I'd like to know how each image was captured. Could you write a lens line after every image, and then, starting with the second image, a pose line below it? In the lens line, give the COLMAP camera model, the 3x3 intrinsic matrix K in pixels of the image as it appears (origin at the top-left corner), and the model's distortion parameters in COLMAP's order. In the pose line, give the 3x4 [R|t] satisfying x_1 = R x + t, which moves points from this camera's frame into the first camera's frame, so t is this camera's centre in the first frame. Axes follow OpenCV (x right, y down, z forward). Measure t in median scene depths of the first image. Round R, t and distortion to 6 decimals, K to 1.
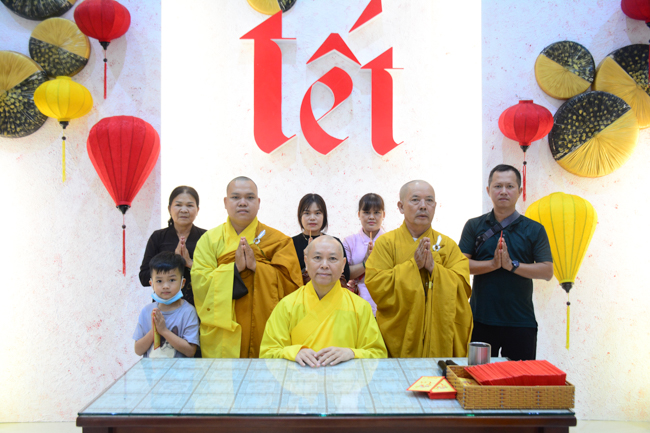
lens RADIAL K [[627.8, 0, 326.0], [0, 627.8, 210.3], [0, 0, 1]] dist [0.034693, 0.000000]
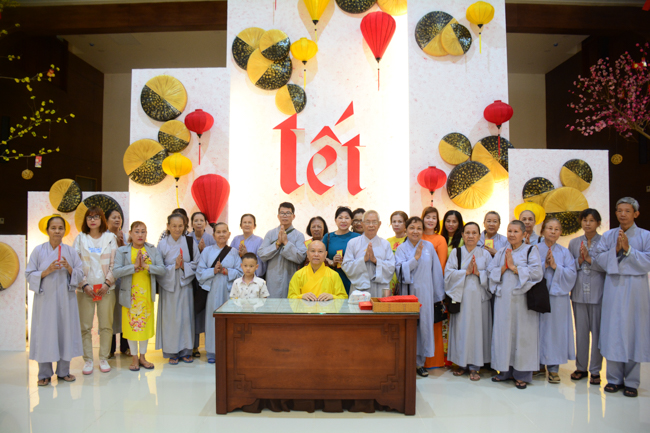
lens RADIAL K [[511.7, 0, 324.2], [0, 511.7, 214.4], [0, 0, 1]] dist [-0.076597, 0.005997]
pose [[0.999886, 0.003993, -0.014567, 0.030116], [-0.004219, 0.999870, -0.015549, -0.012787], [0.014503, 0.015608, 0.999773, -0.442059]]
